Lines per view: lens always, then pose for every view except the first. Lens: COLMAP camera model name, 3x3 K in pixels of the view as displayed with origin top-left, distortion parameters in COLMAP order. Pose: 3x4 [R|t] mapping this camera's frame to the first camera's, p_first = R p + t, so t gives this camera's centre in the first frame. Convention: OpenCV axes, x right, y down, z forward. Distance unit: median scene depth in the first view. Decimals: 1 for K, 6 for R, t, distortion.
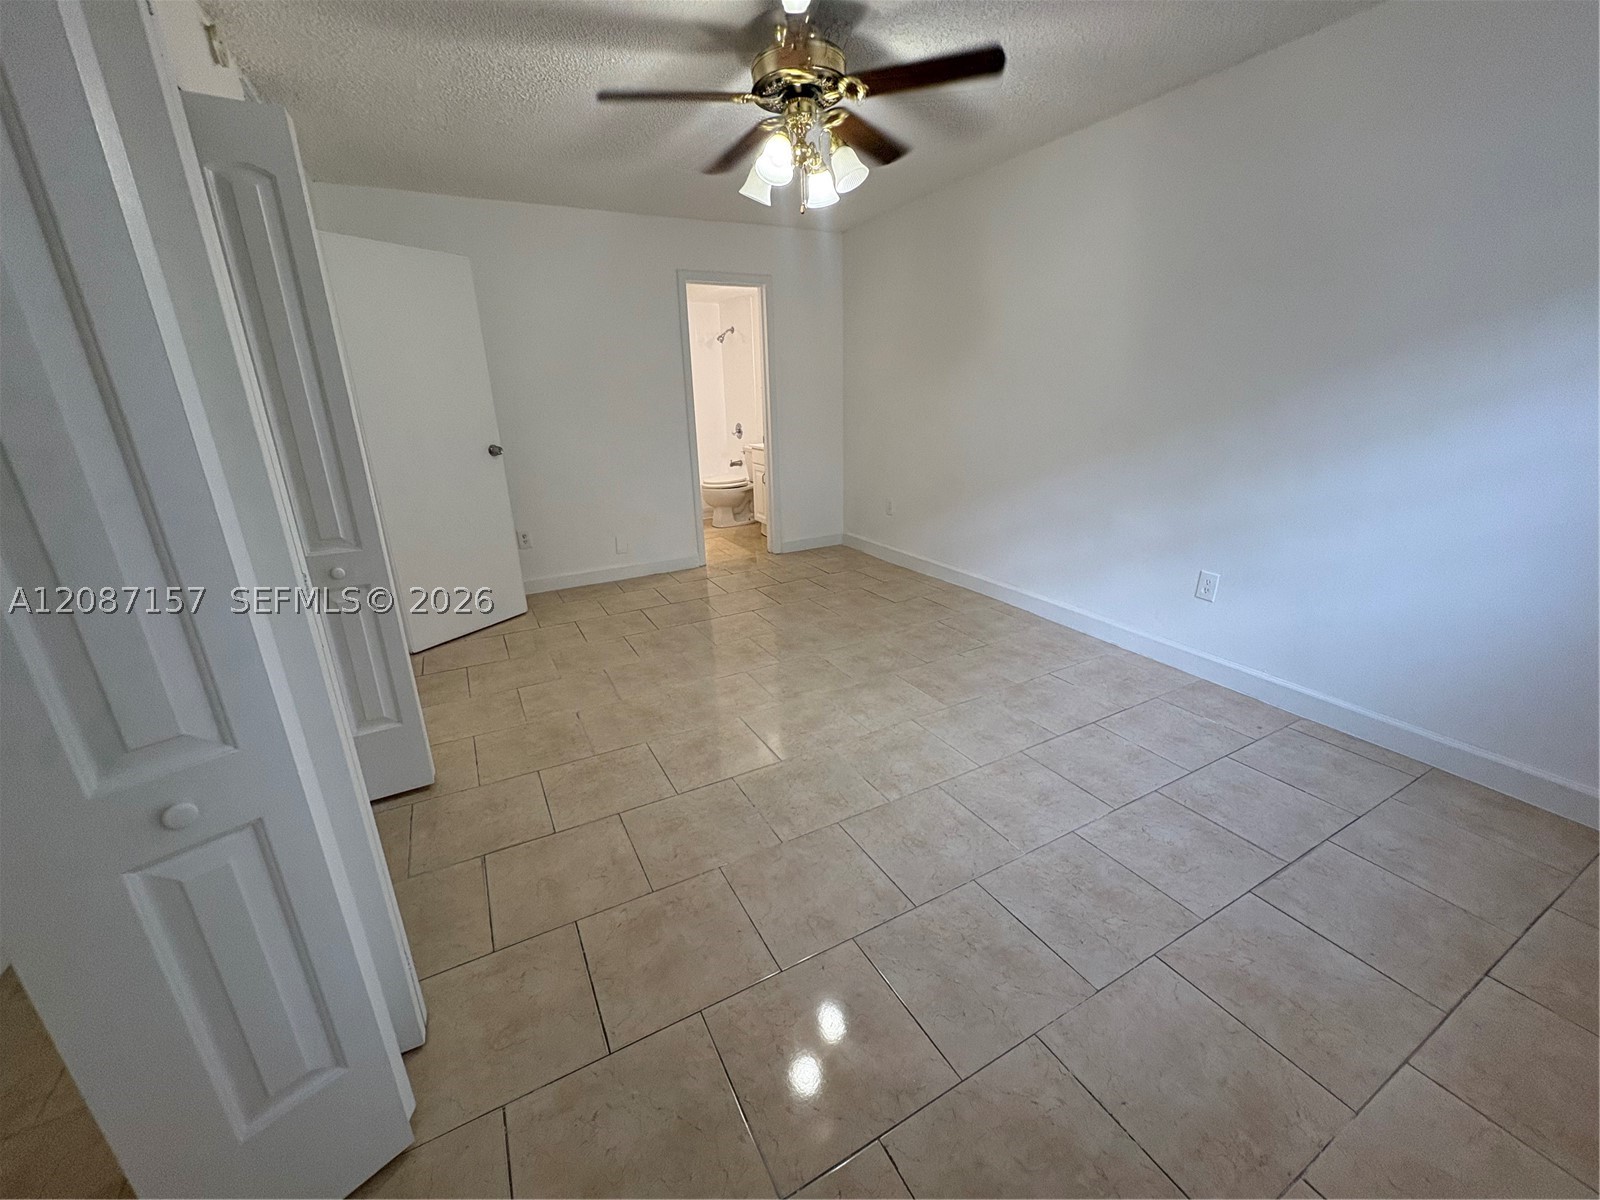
lens RADIAL K [[636.1, 0, 800.9], [0, 636.1, 598.1], [0, 0, 1]] dist [0.000436, 0.000322]
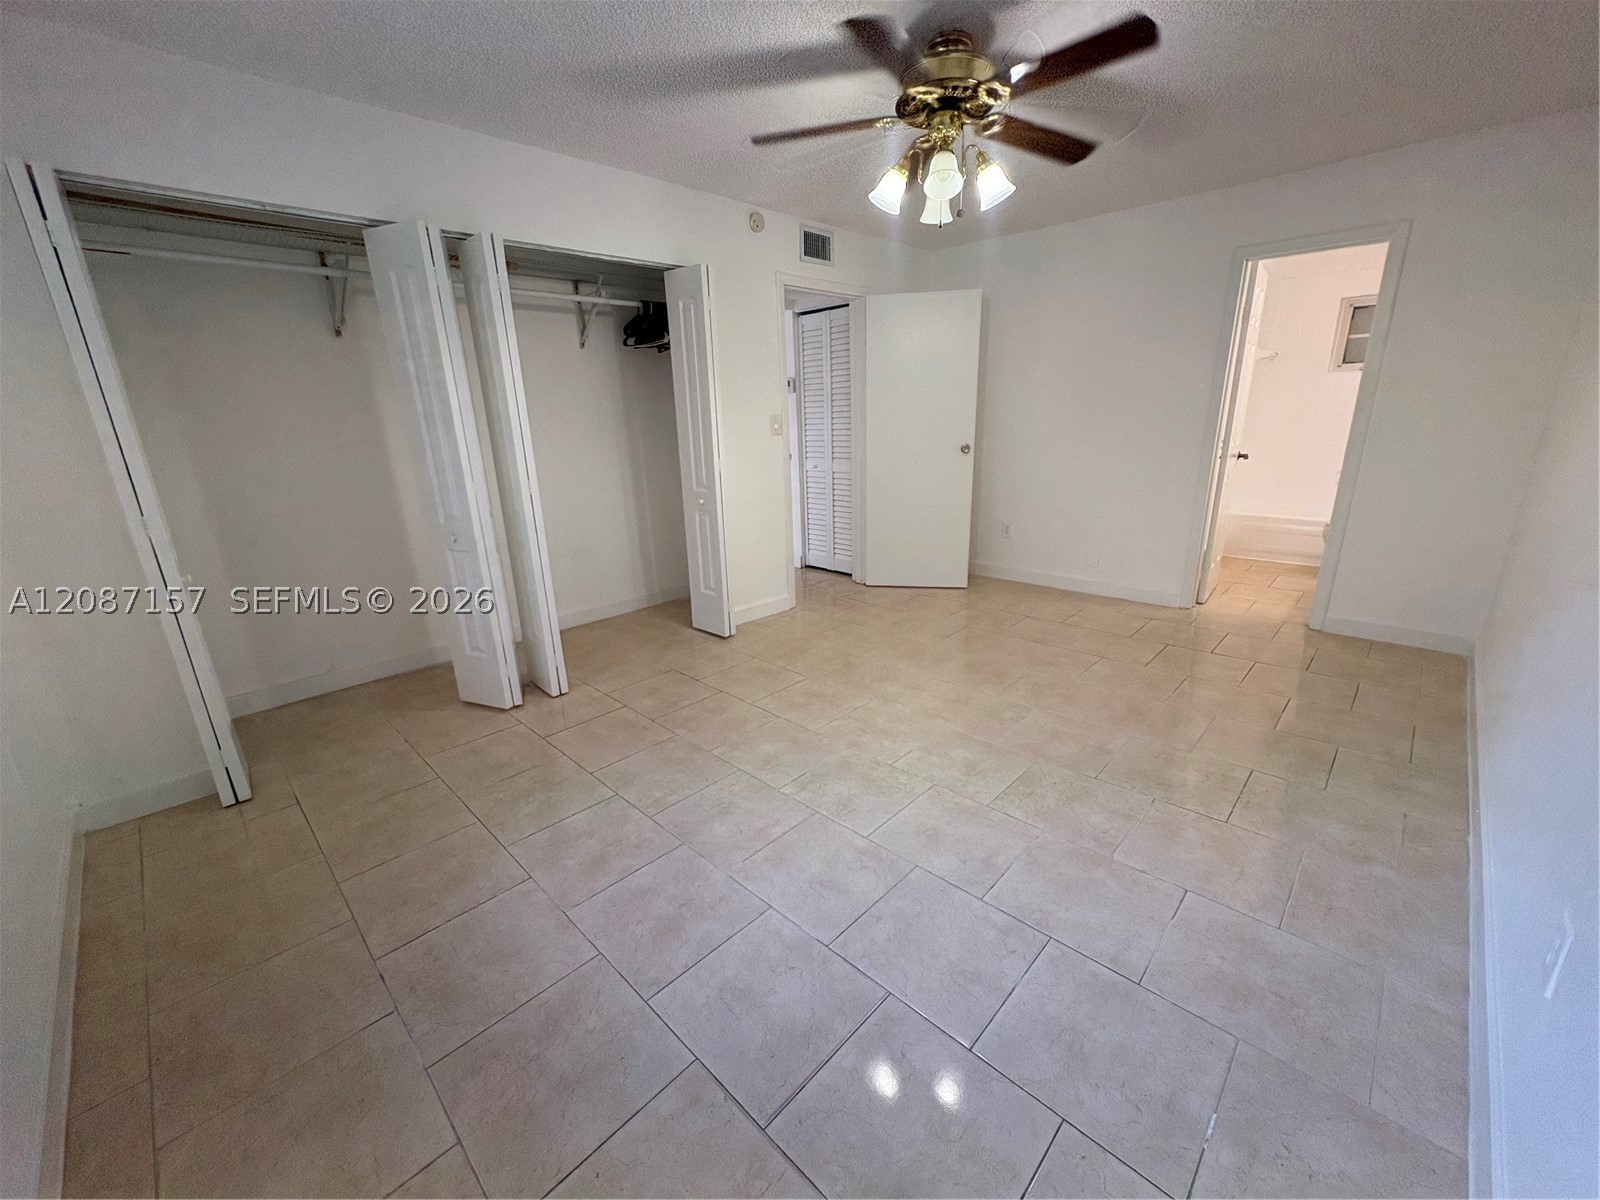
lens RADIAL K [[636.3, 0, 799.3], [0, 636.3, 600.5], [0, 0, 1]] dist [-0.001548, -0.000302]
pose [[0.299154, 0.289104, -0.909355, 0.775980], [-0.280793, 0.937473, 0.205670, -0.158080], [0.911955, 0.193814, 0.361627, 0.435383]]
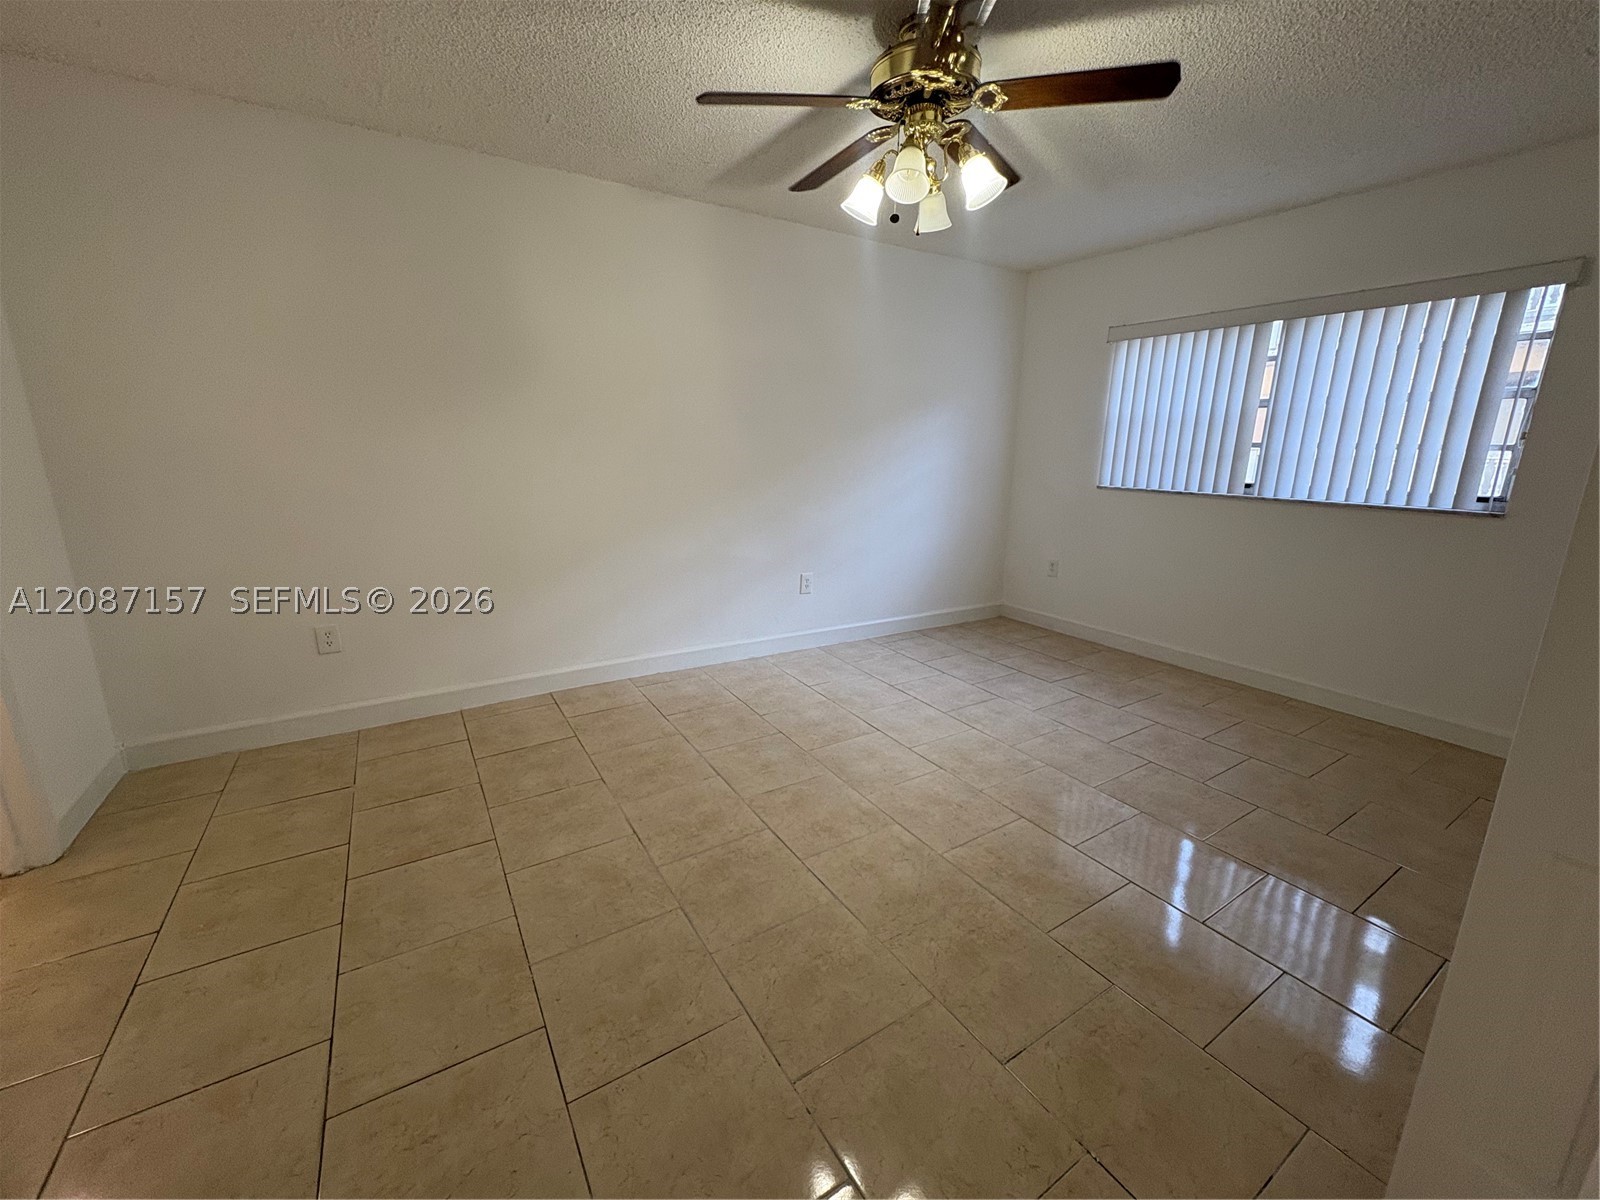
lens RADIAL K [[636.3, 0, 799.3], [0, 636.3, 600.5], [0, 0, 1]] dist [-0.001548, -0.000302]
pose [[-0.065929, -0.214715, 0.974449, -0.722897], [0.301376, 0.926680, 0.224580, -0.299764], [-0.951224, 0.308481, 0.003615, 1.015335]]
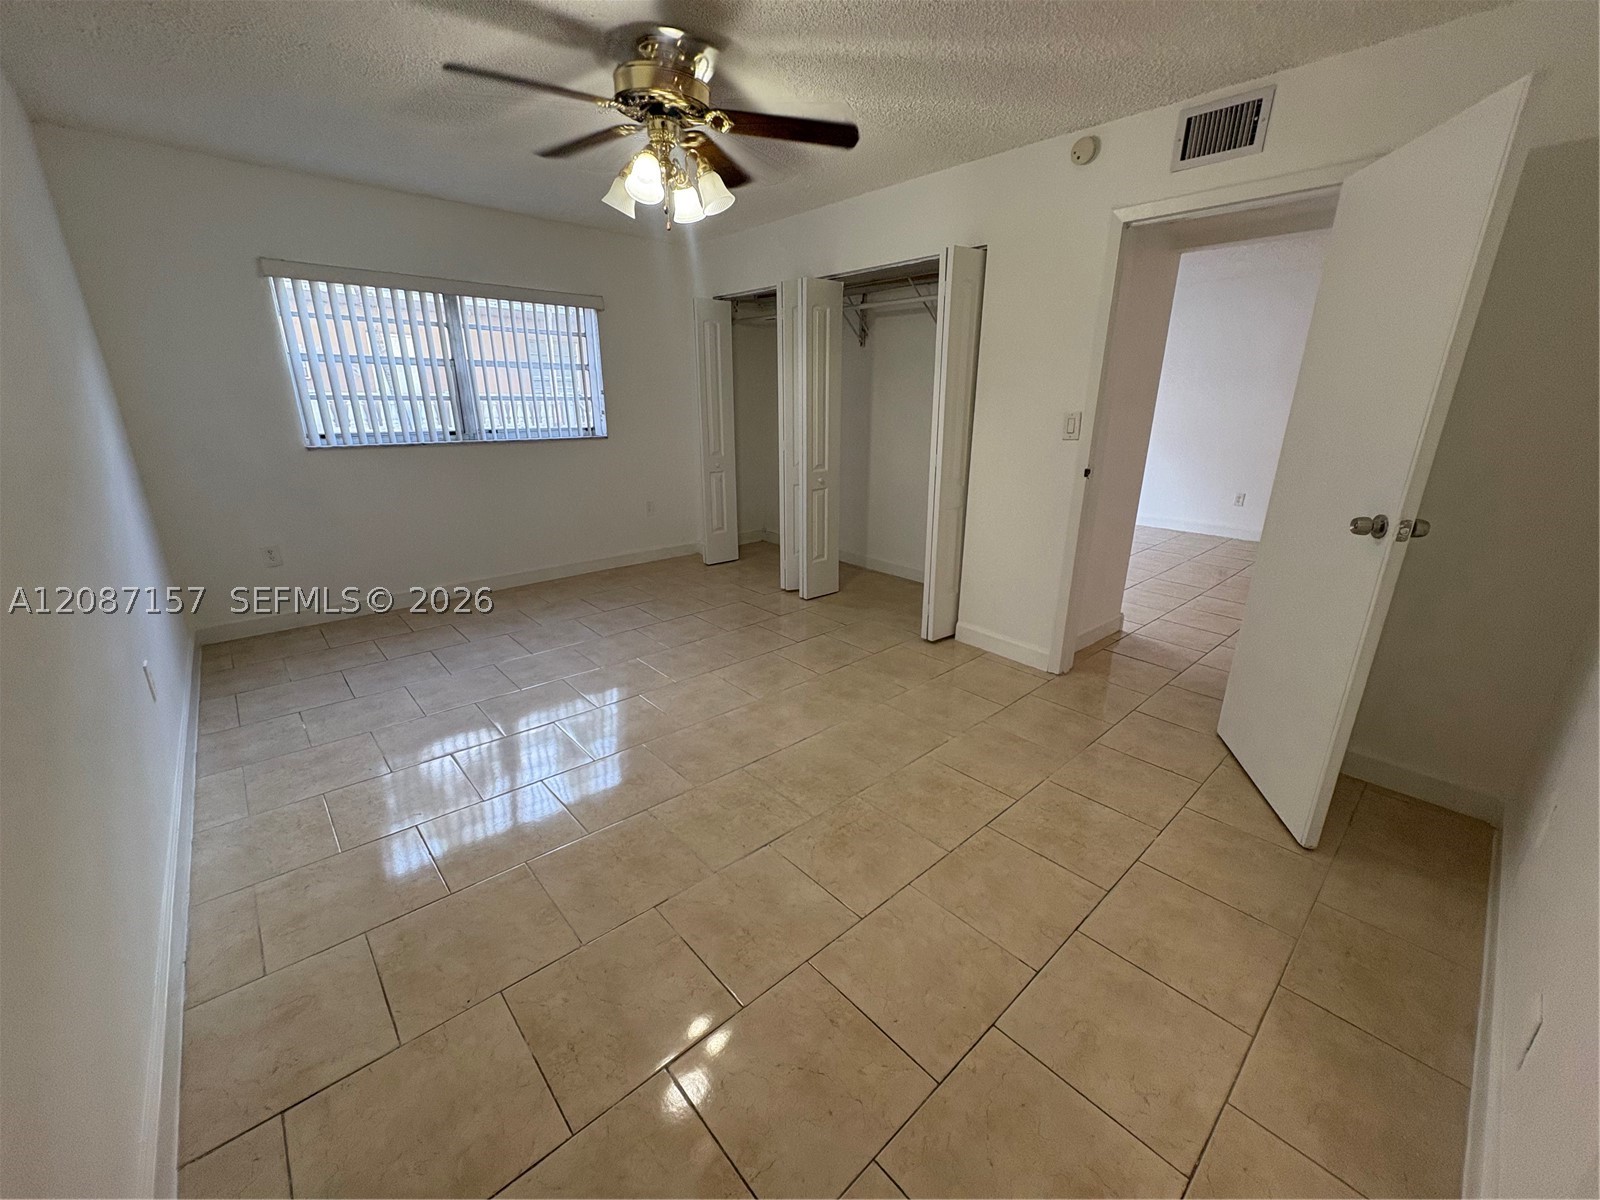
lens RADIAL K [[636.3, 0, 799.3], [0, 636.3, 600.5], [0, 0, 1]] dist [-0.001548, -0.000302]
pose [[-0.971682, 0.089219, -0.218801, 0.057879], [-0.058521, 0.806265, 0.588653, -0.570841], [0.228931, 0.584788, -0.778212, 1.686126]]
